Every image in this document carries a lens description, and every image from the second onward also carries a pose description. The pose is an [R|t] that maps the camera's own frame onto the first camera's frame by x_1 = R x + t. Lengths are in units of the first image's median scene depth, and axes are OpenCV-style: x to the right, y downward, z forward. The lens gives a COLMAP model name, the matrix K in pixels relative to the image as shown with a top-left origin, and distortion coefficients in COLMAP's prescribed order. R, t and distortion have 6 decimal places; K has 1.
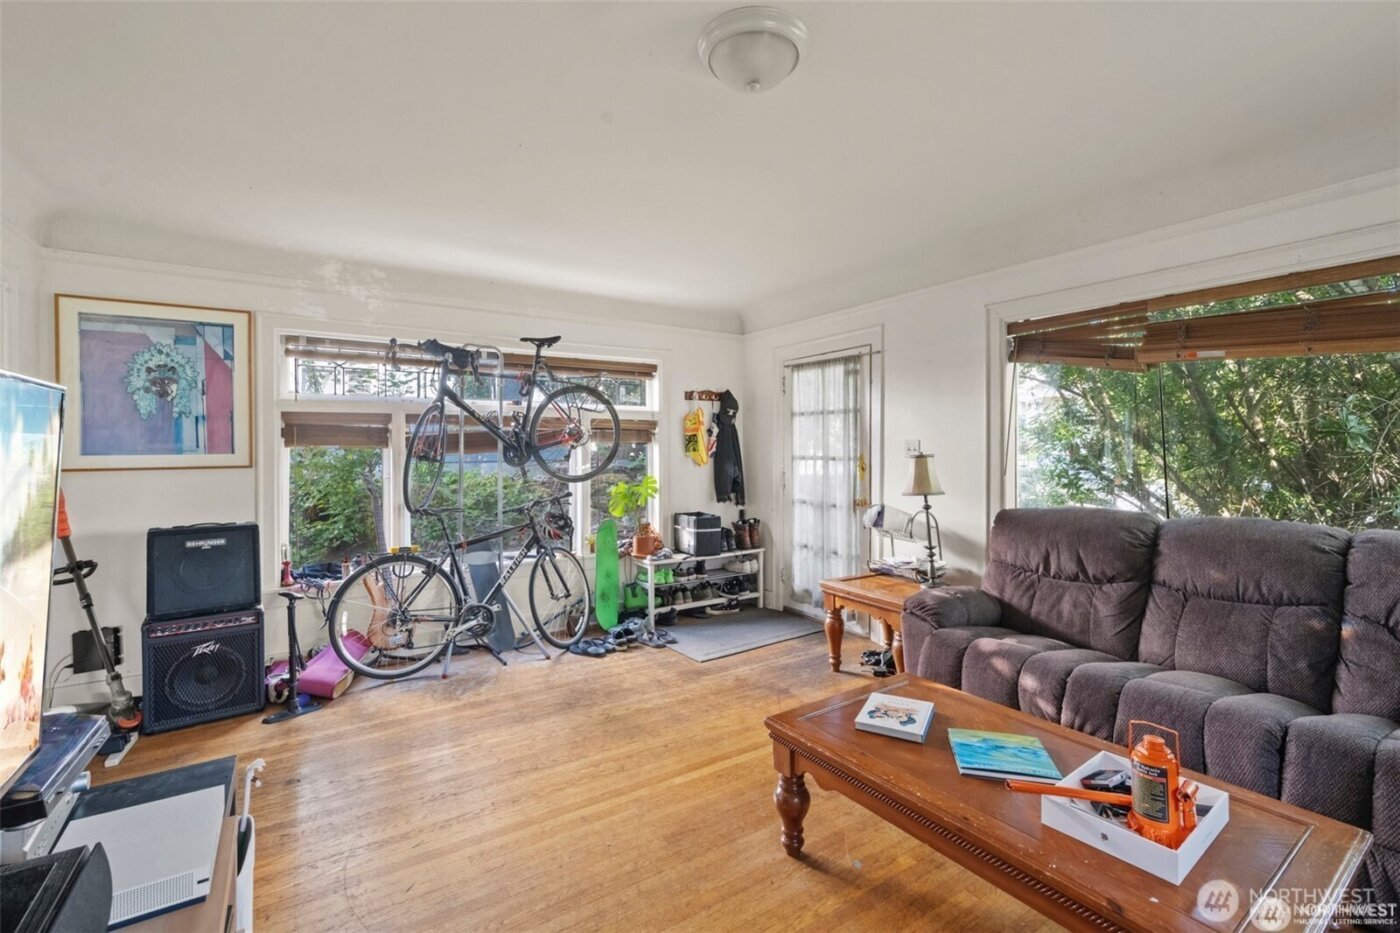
lens RADIAL K [[596.3, 0, 692.0], [0, 596.3, 465.1], [0, 0, 1]] dist [0.001311, -0.001057]
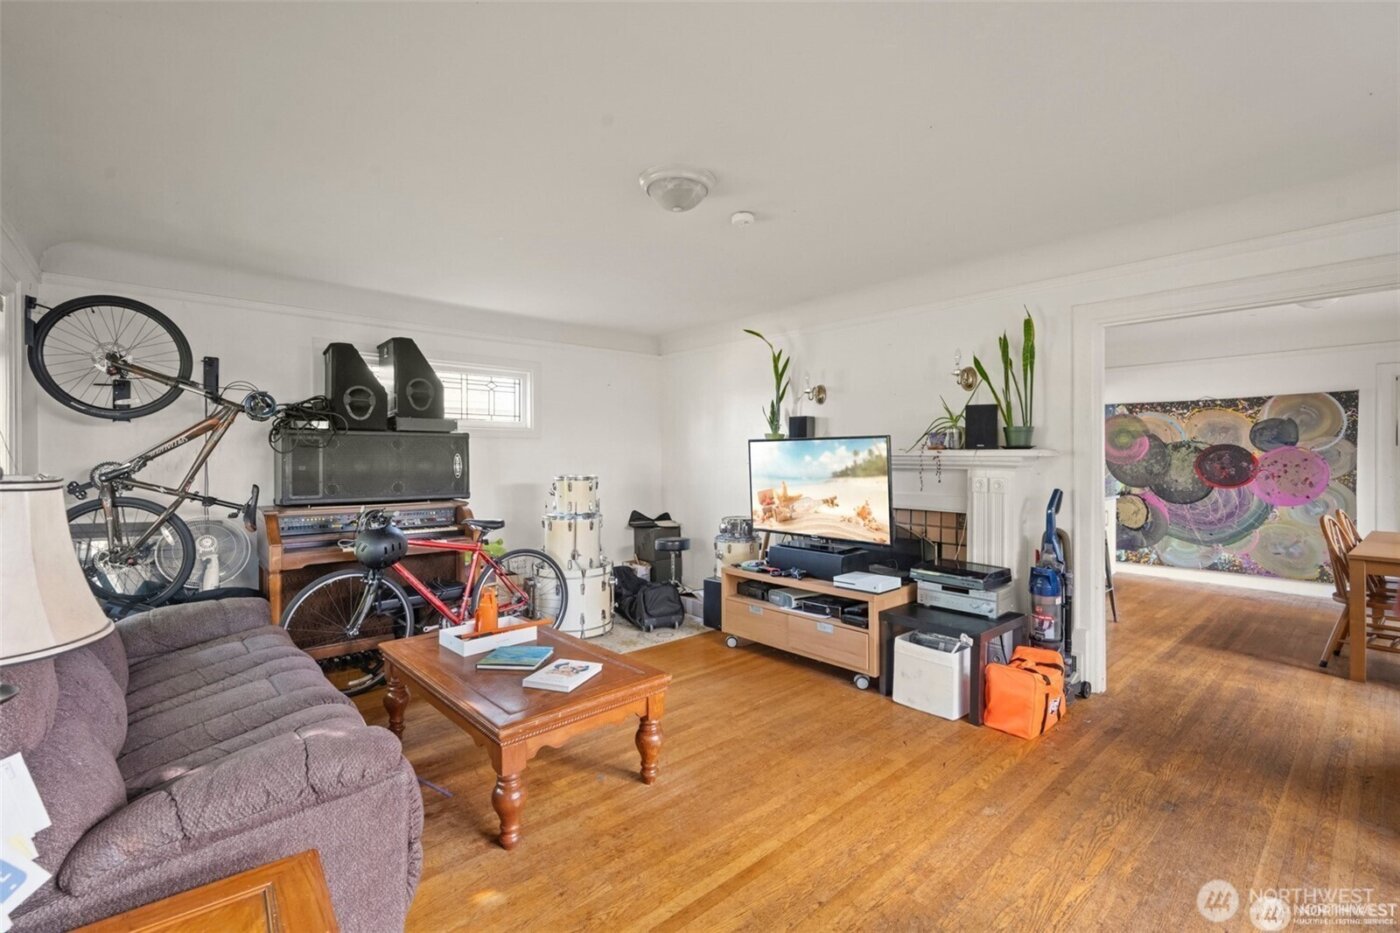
lens RADIAL K [[625.3, 0, 701.5], [0, 625.3, 457.3], [0, 0, 1]] dist [0.001328, 0.001494]
pose [[-0.986967, 0.008122, -0.160717, 0.140083], [0.003709, 0.999608, 0.027738, -0.030233], [0.160879, 0.026780, -0.986611, 1.207192]]
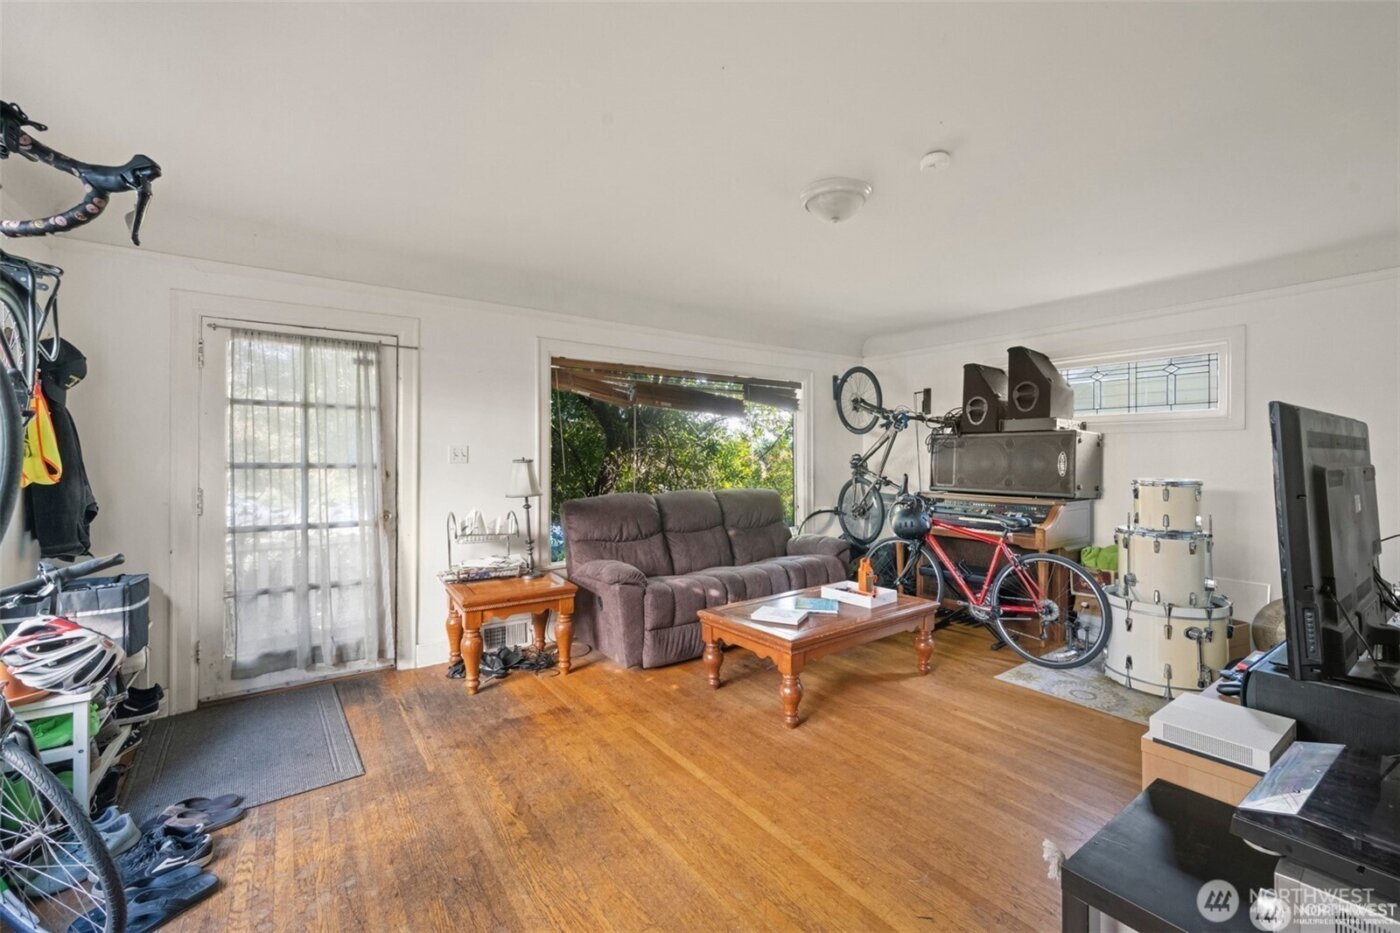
lens RADIAL K [[596.3, 0, 697.5], [0, 596.3, 457.6], [0, 0, 1]] dist [0.001311, -0.001057]
pose [[-0.035253, 0.002912, 0.999374, -0.686797], [0.024933, 0.999687, -0.002033, -0.009670], [-0.999067, 0.024845, -0.035314, 0.671322]]
